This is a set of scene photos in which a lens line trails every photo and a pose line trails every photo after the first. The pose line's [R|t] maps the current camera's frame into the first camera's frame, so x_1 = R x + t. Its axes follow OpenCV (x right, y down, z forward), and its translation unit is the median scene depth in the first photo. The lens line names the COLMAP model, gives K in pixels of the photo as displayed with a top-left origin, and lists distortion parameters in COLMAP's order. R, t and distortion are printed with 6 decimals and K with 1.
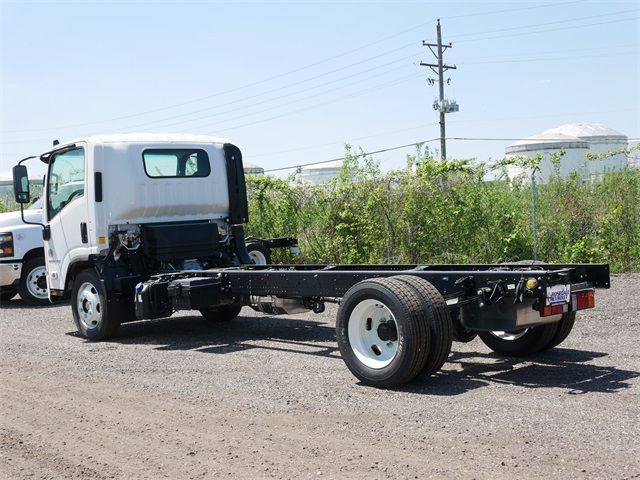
lens RADIAL K [[999.3, 0, 321.6], [0, 999.3, 244.5], [0, 0, 1]] dist [0.164427, 0.000000]
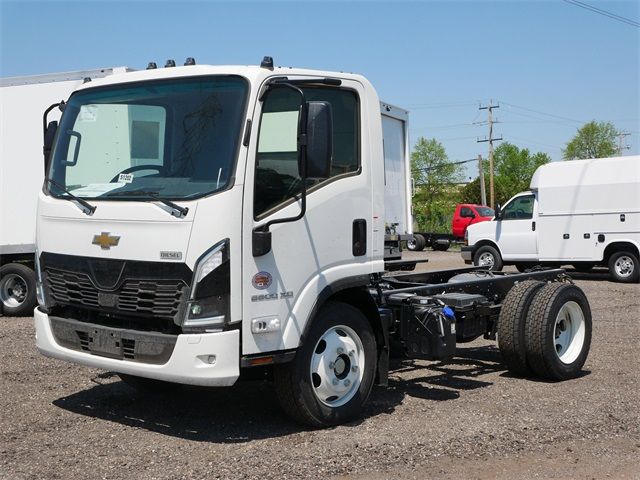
lens RADIAL K [[1096.3, 0, 334.5], [0, 1096.3, 245.8], [0, 0, 1]] dist [0.128101, 0.000000]
pose [[-0.171709, 0.000884, 0.985147, -0.857698], [0.046249, 0.998904, 0.007164, -0.012084], [-0.984062, 0.046792, -0.171561, 1.122680]]
